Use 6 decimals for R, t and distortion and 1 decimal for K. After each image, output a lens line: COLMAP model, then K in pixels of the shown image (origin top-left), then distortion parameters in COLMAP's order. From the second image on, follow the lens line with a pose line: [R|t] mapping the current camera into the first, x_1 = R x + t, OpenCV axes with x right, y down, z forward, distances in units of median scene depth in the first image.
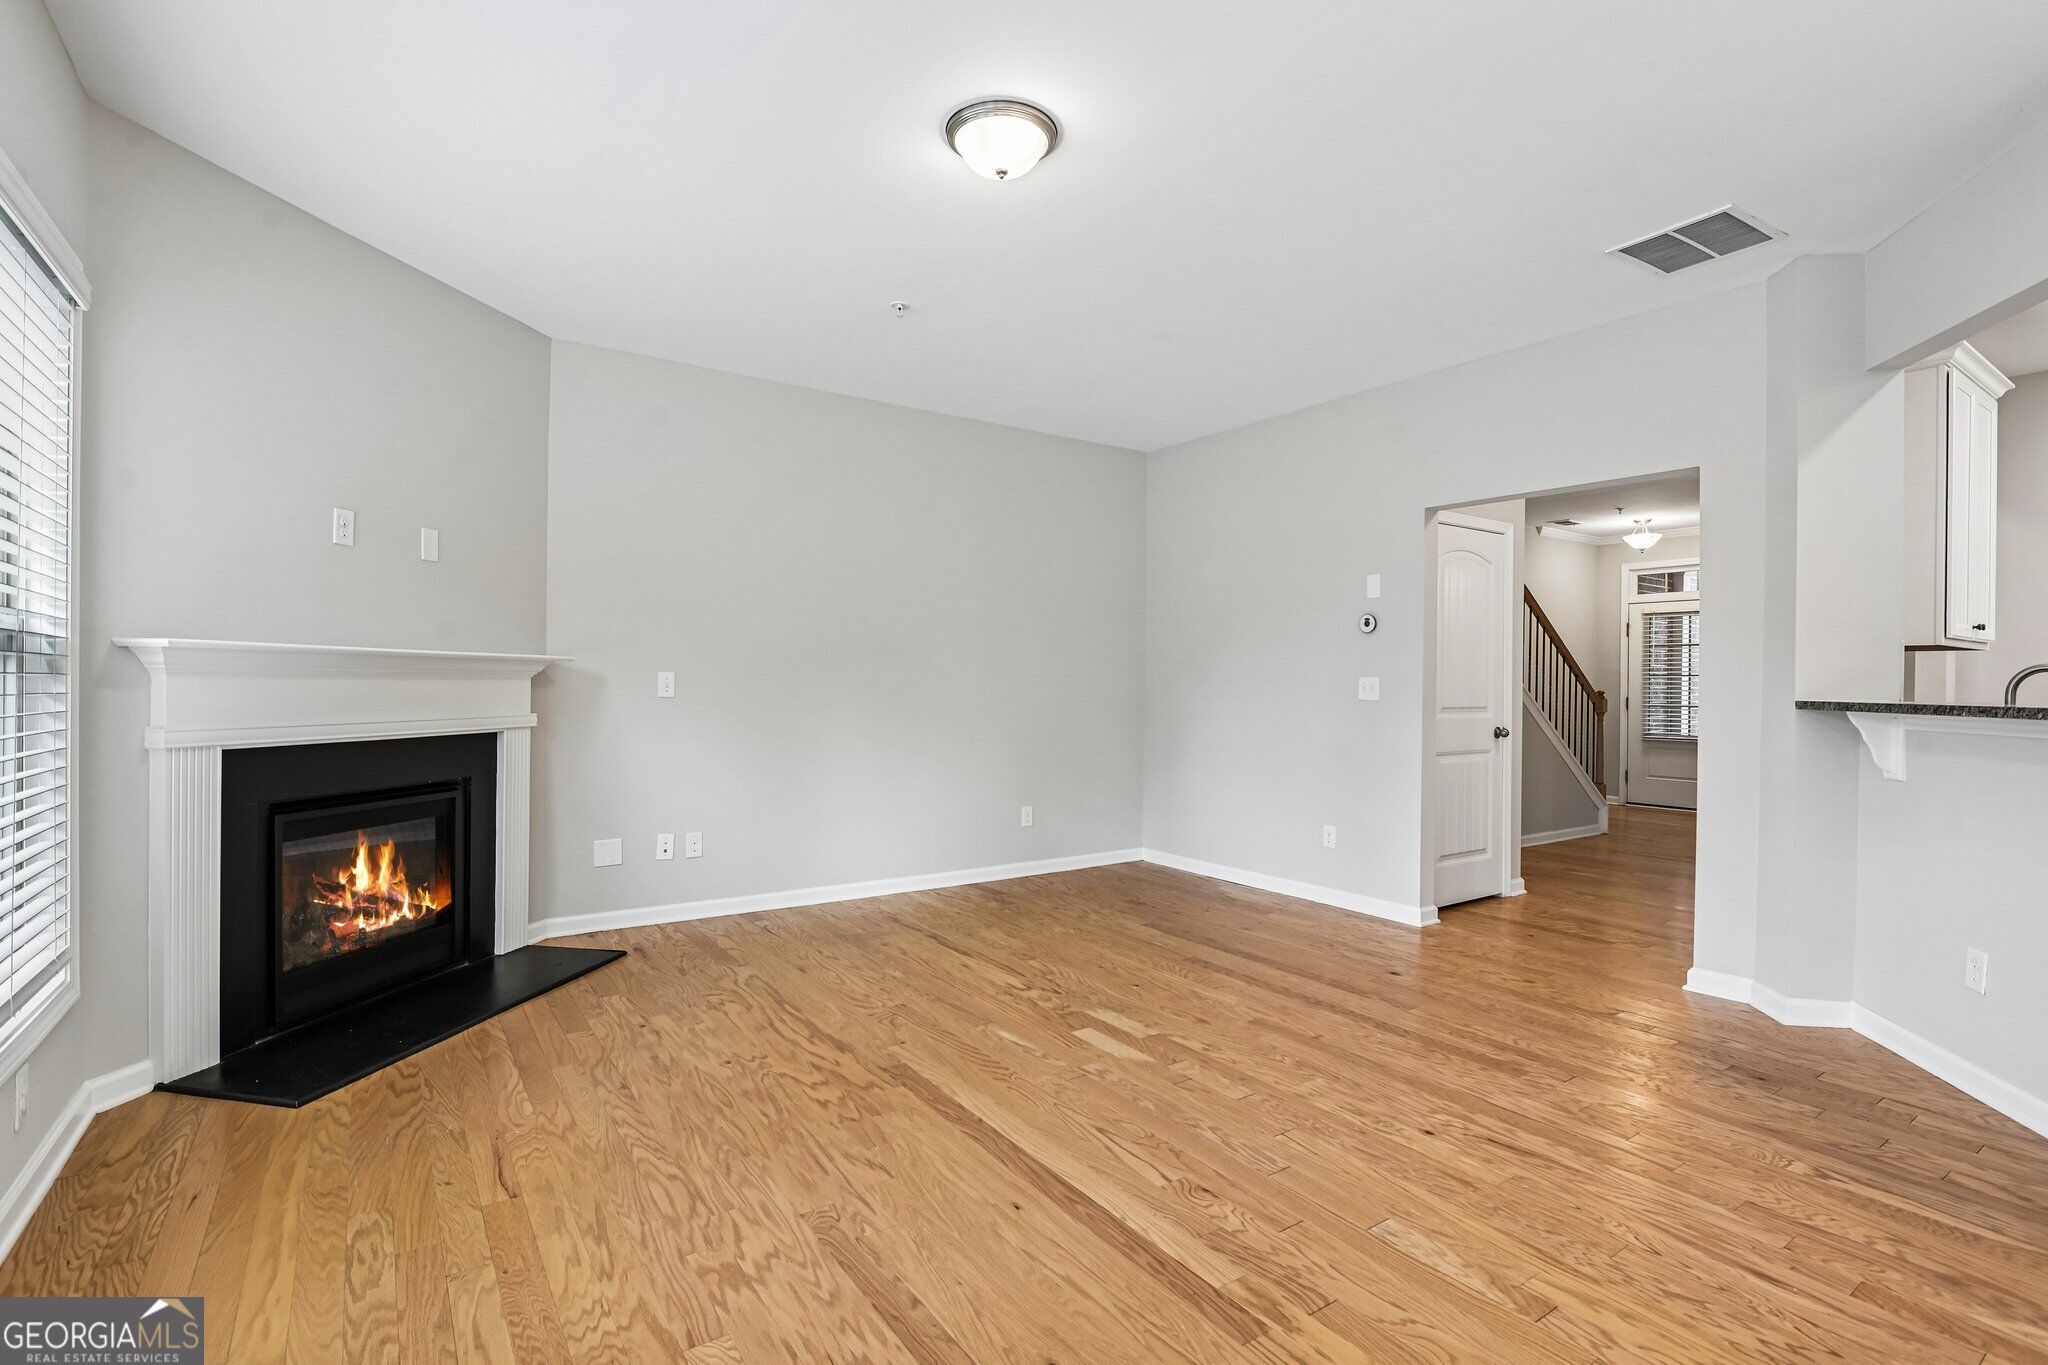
lens RADIAL K [[959.7, 0, 1032.1], [0, 959.7, 679.3], [0, 0, 1]] dist [-0.009445, -0.003985]
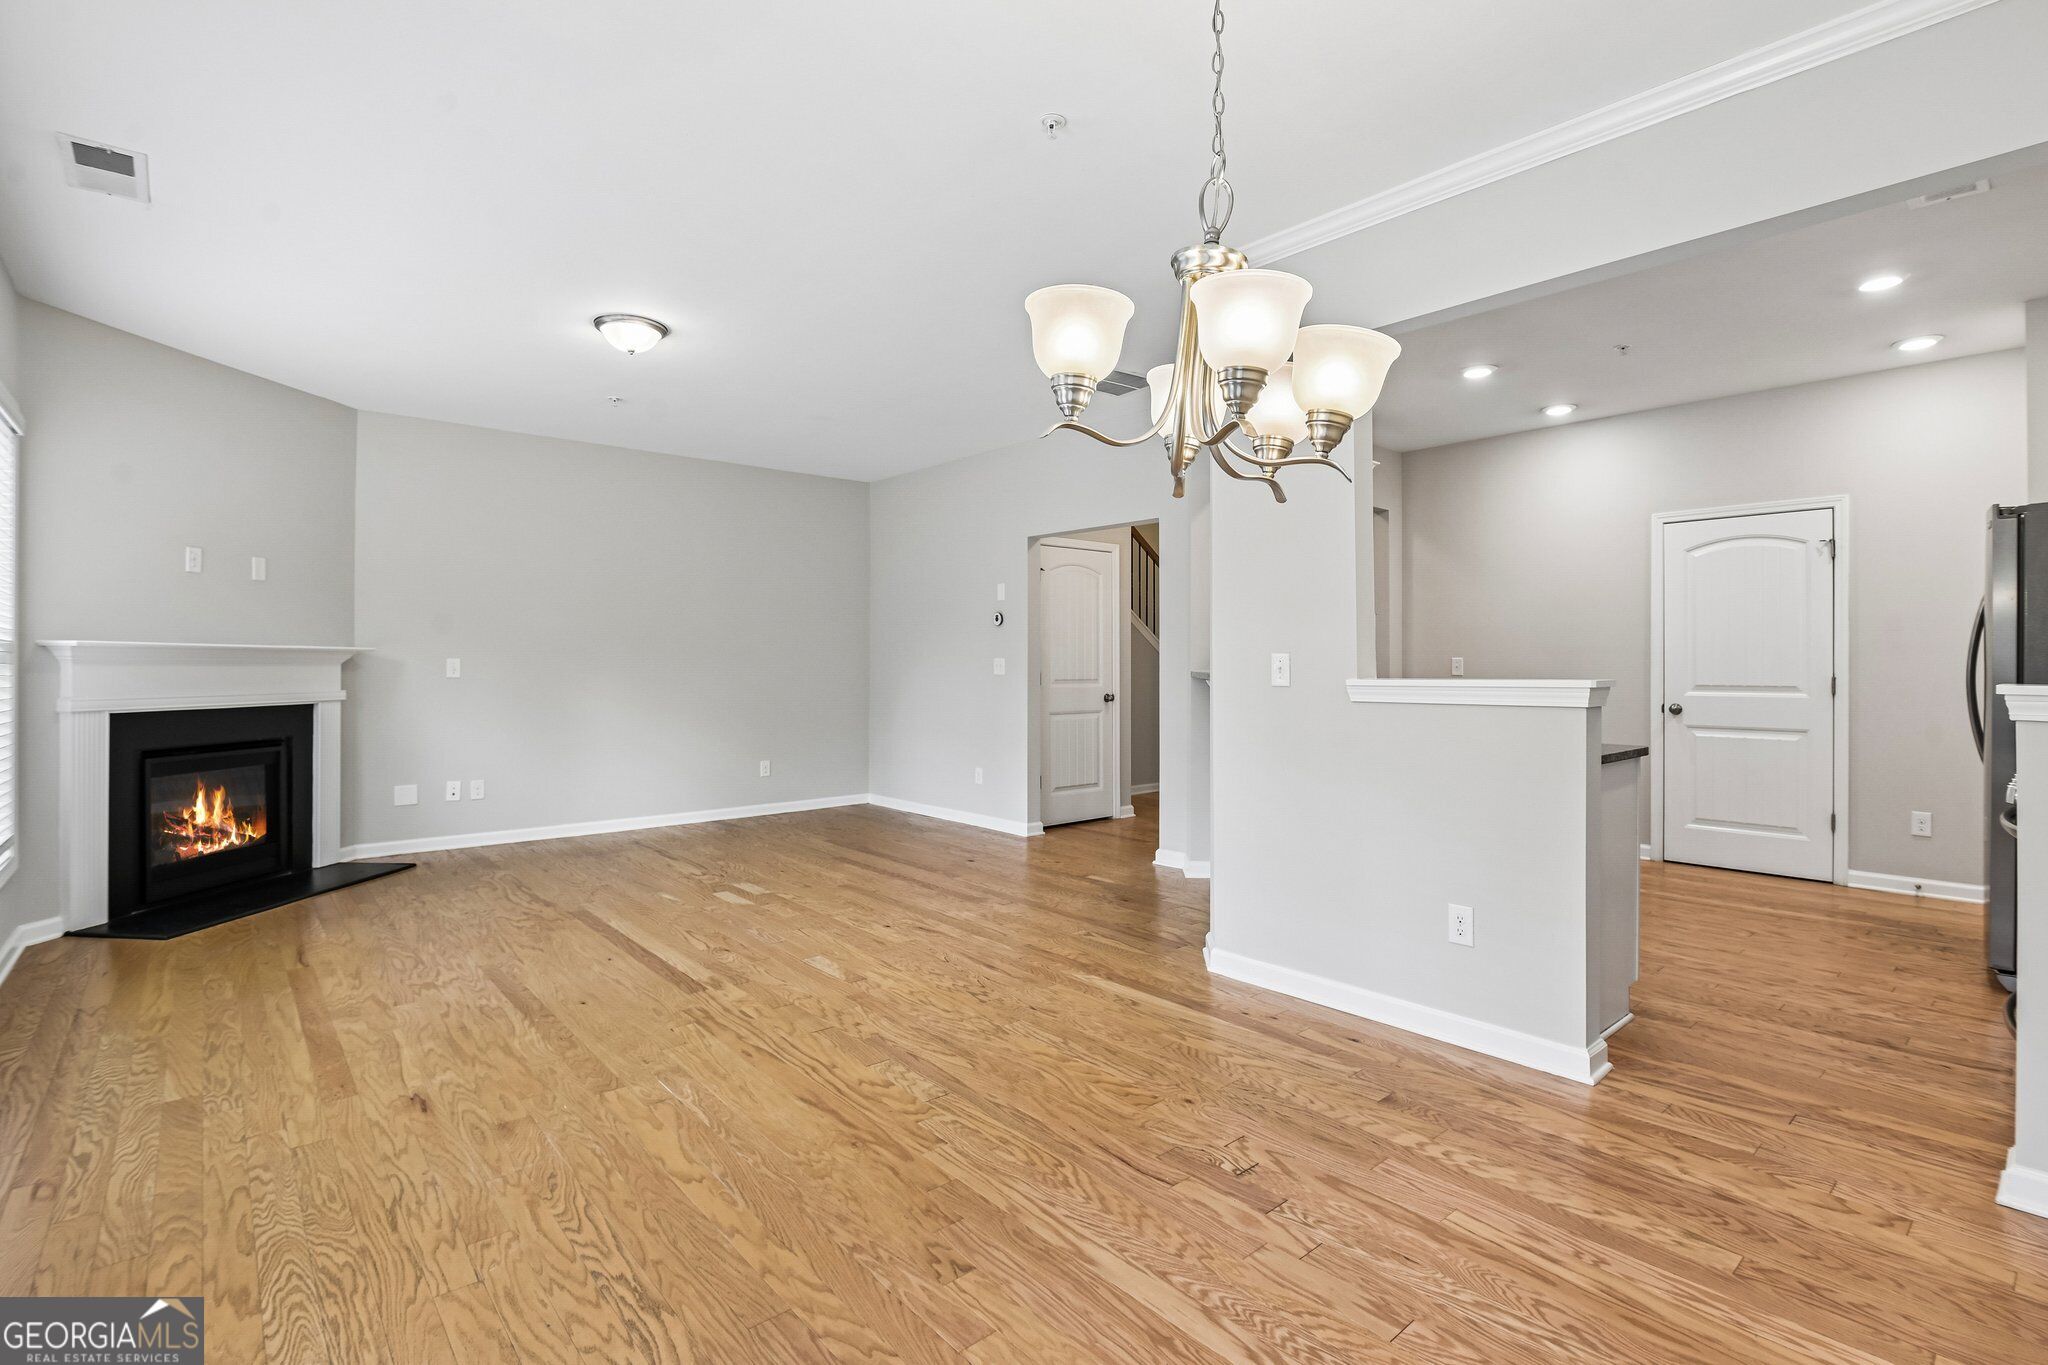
lens RADIAL K [[959.7, 0, 1033.4], [0, 959.7, 653.3], [0, 0, 1]] dist [-0.009445, -0.003985]
pose [[0.993872, -0.007984, 0.110250, 0.392546], [0.008839, 0.999934, -0.007272, 0.002279], [-0.110185, 0.008202, 0.993877, -0.584783]]
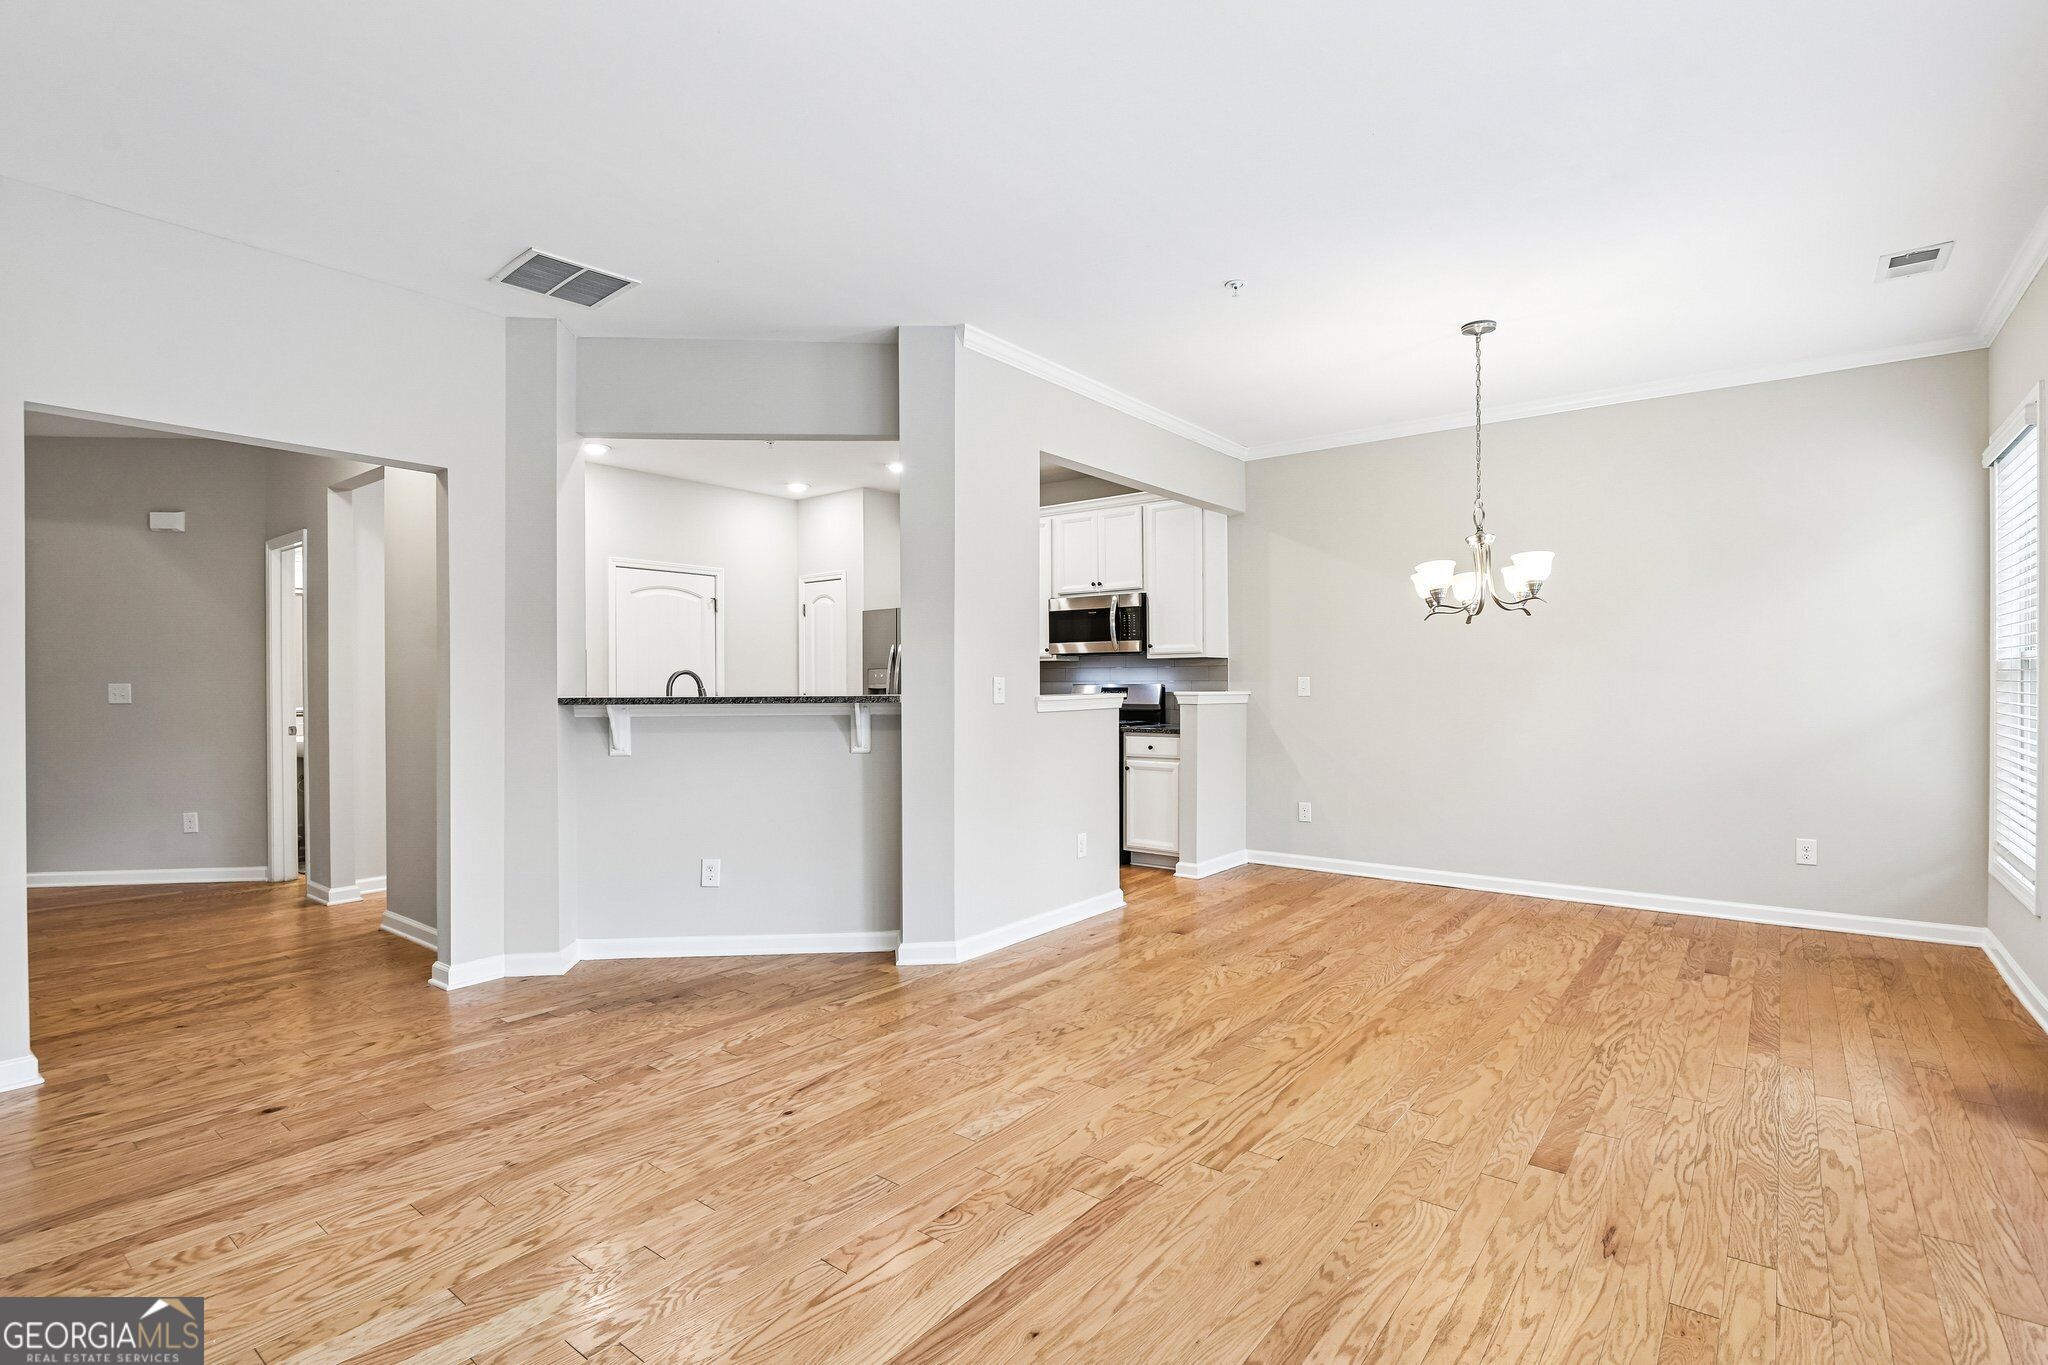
lens RADIAL K [[959.7, 0, 1032.1], [0, 959.7, 689.3], [0, 0, 1]] dist [-0.009445, -0.003985]
pose [[-0.294058, -0.015203, 0.955667, -0.535915], [-0.001035, 0.999878, 0.015588, -0.007969], [-0.955787, 0.003594, -0.294038, 0.845739]]
